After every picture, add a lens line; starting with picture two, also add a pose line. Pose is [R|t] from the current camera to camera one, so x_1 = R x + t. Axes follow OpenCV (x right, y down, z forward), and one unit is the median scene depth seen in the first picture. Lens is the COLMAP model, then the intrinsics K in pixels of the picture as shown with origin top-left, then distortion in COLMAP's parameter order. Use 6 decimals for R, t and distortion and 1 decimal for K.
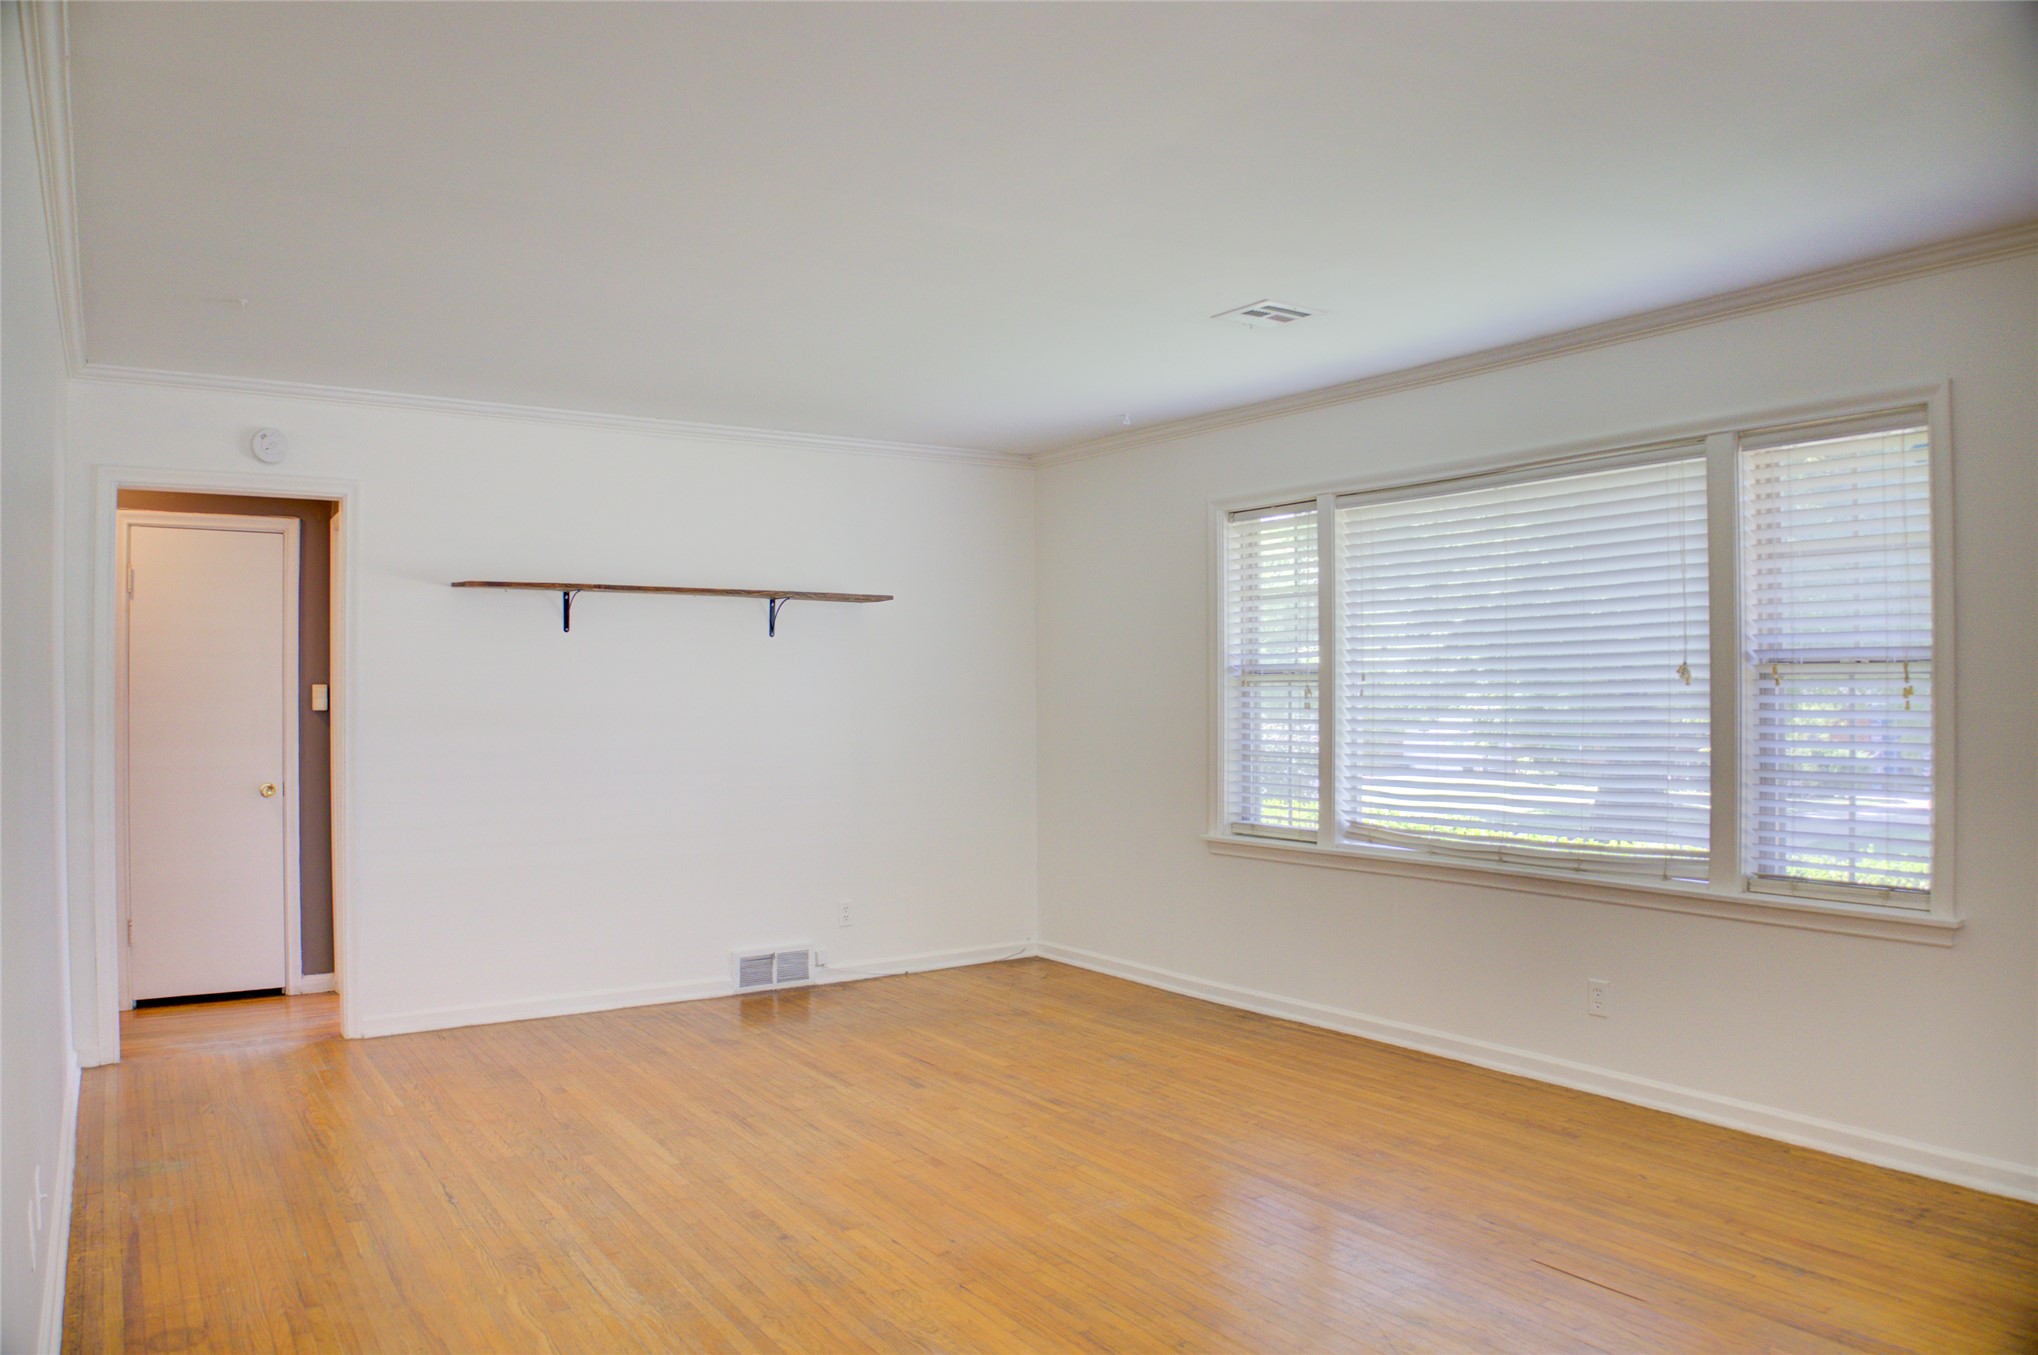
lens RADIAL K [[1389.4, 0, 1019.0], [0, 1389.4, 677.5], [0, 0, 1]] dist [-0.118555, 0.036829]
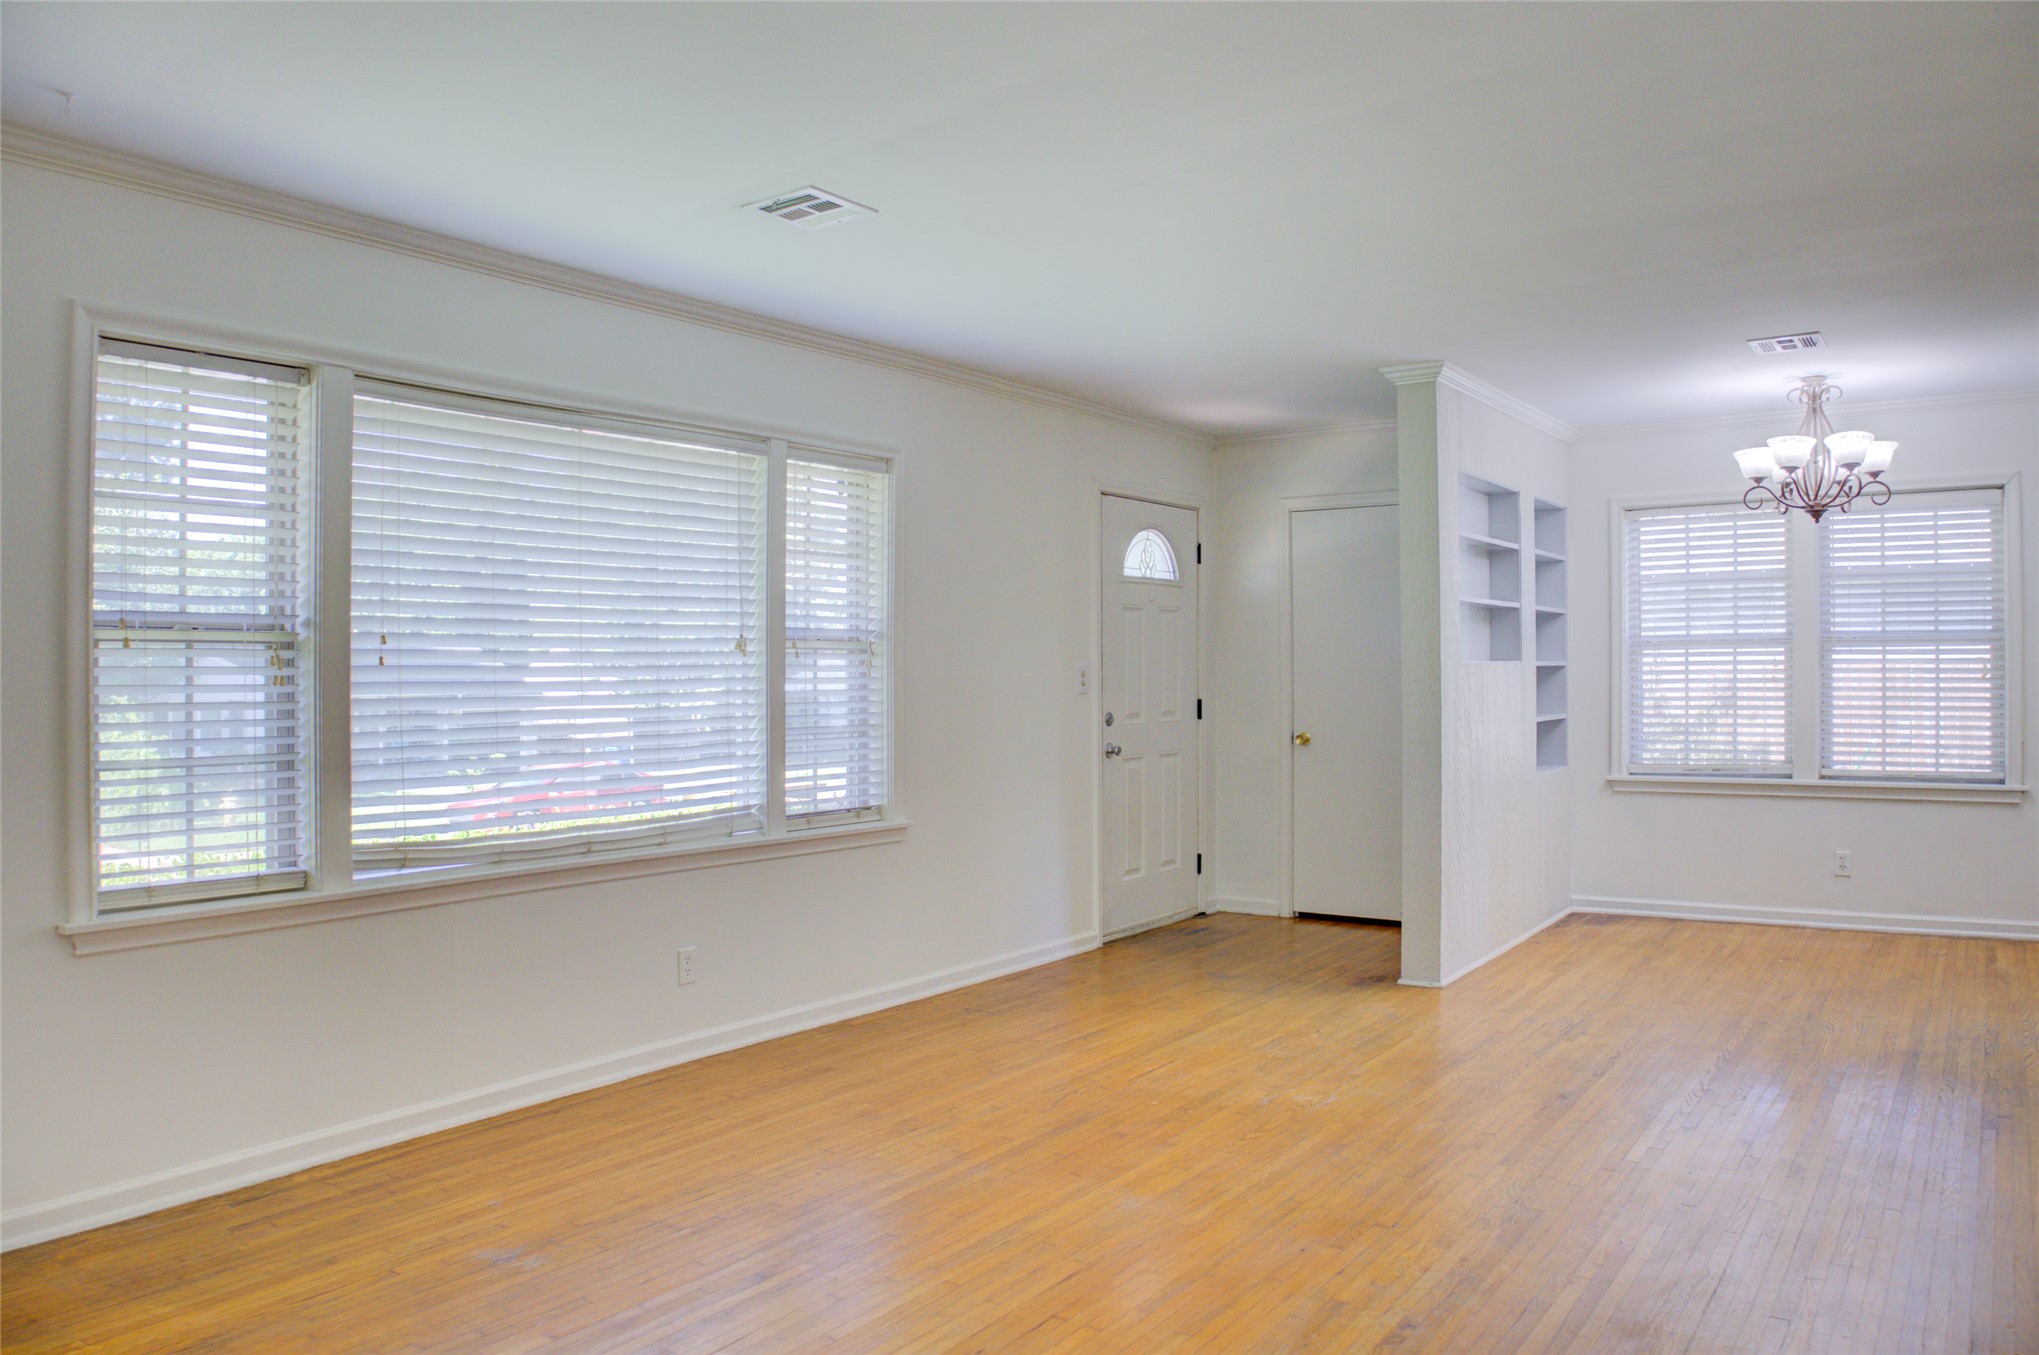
lens RADIAL K [[1434.0, 0, 1019.5], [0, 1434.0, 677.5], [0, 0, 1]] dist [-0.126920, 0.042897]
pose [[-0.341905, 0.007121, 0.939707, -0.665429], [-0.000252, 0.999971, -0.007670, 0.030786], [-0.939734, -0.002859, -0.341894, 1.155688]]
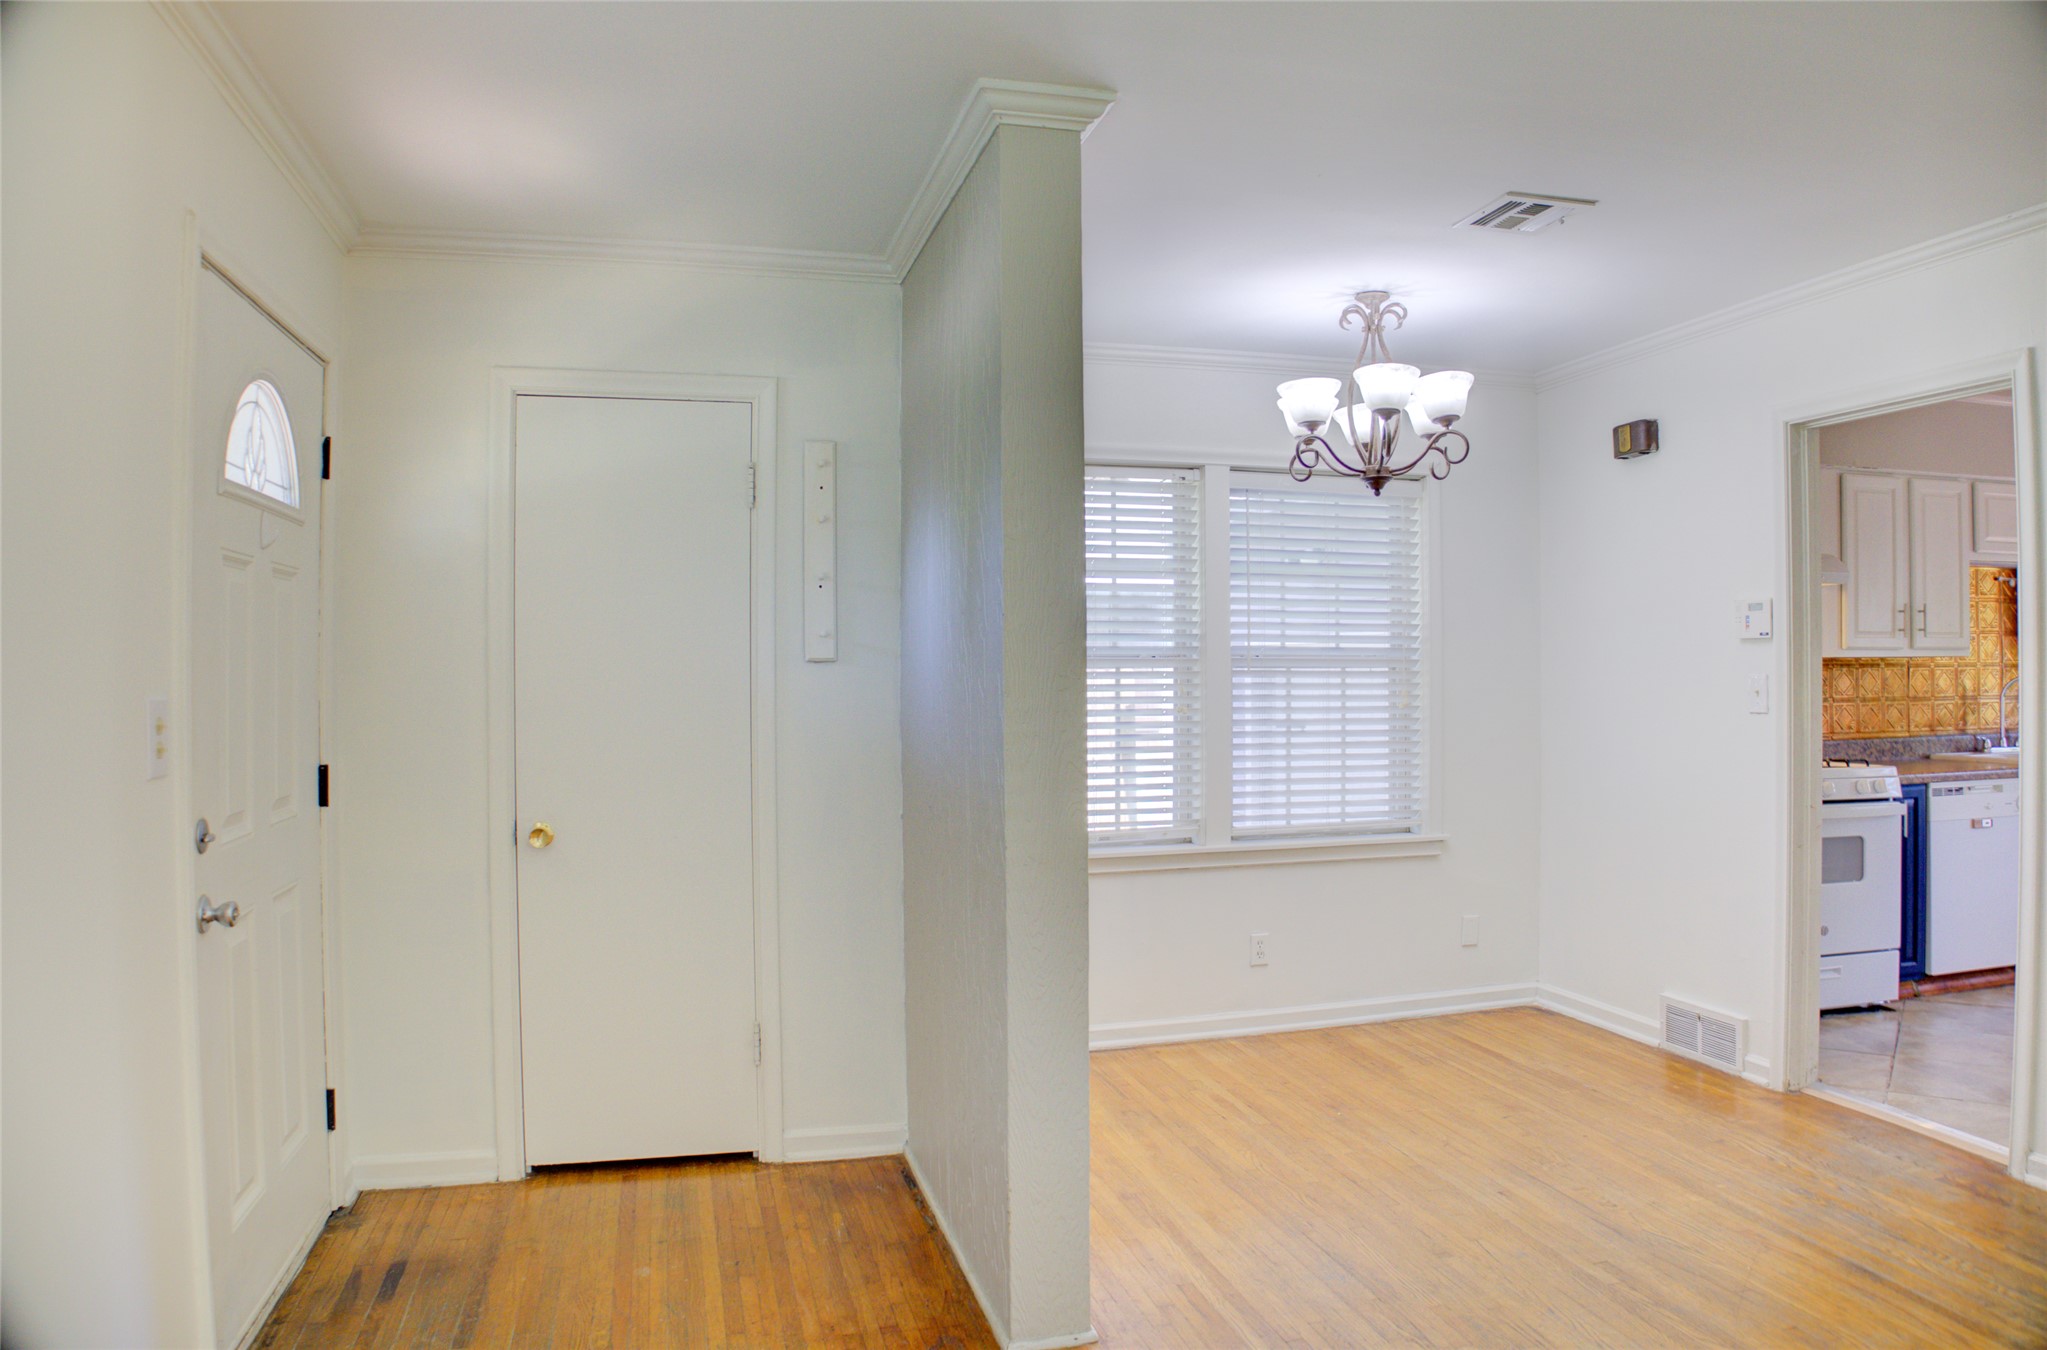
lens RADIAL K [[1384.1, 0, 1023.5], [0, 1384.1, 675.0], [0, 0, 1]] dist [-0.185261, 0.153848]
pose [[-0.941661, 0.009769, 0.336420, 0.265074], [0.006152, 0.999911, -0.011816, 0.003457], [-0.336506, -0.009057, -0.941638, 0.938593]]
